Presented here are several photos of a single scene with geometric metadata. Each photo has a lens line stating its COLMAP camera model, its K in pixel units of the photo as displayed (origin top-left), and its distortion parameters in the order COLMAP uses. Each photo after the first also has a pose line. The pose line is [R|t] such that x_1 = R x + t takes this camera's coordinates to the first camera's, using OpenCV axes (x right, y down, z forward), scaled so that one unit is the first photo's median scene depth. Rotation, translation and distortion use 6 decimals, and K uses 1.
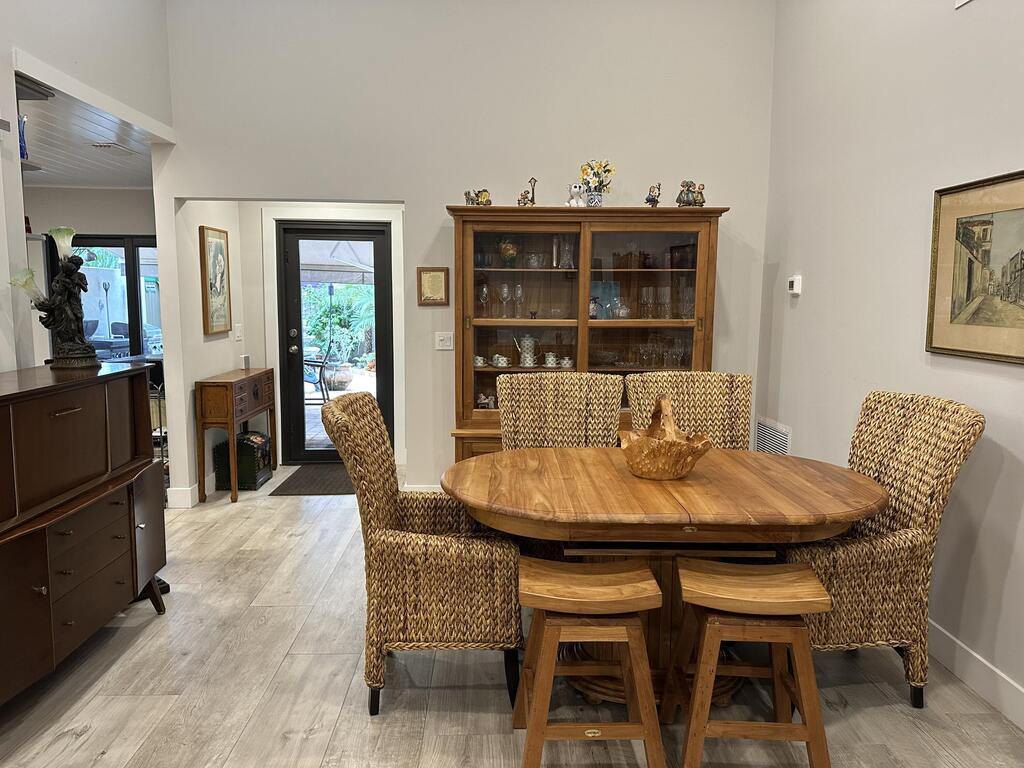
lens RADIAL K [[714.2, 0, 498.1], [0, 714.2, 384.1], [0, 0, 1]] dist [0.209707, -0.204384]
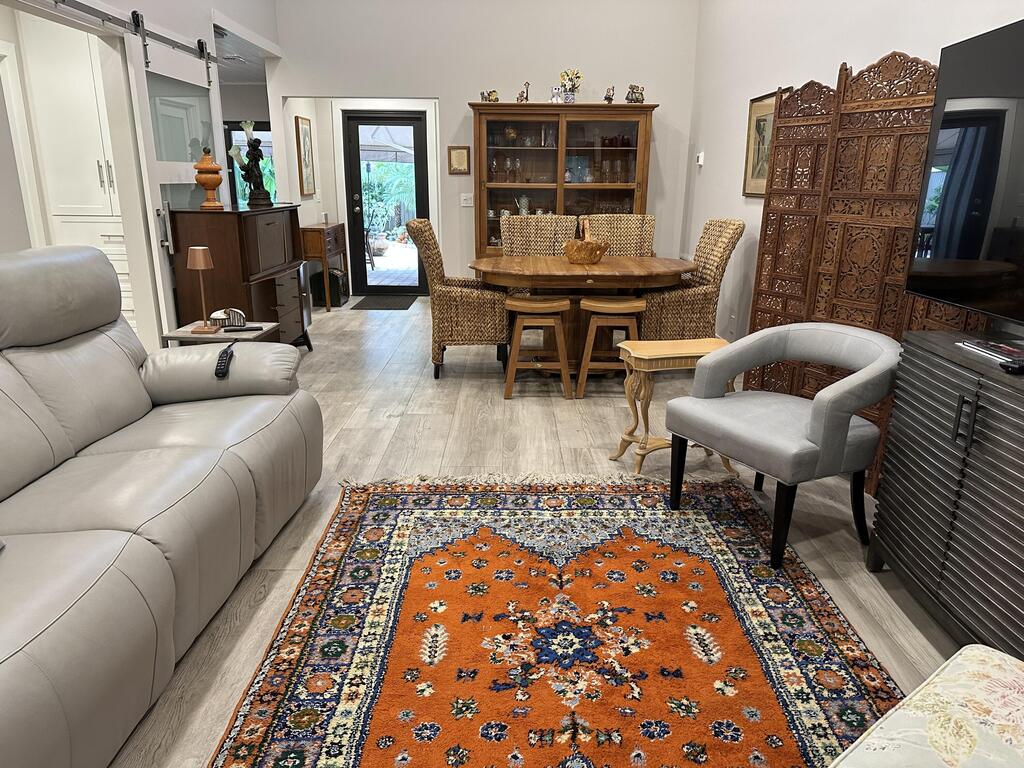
lens RADIAL K [[743.5, 0, 512.0], [0, 743.5, 384.0], [0, 0, 1]] dist [0.192121, -0.233048]
pose [[0.999946, 0.003515, -0.009822, 0.034056], [-0.002111, 0.990233, 0.139408, 0.101893], [0.010216, -0.139380, 0.990186, -0.590998]]
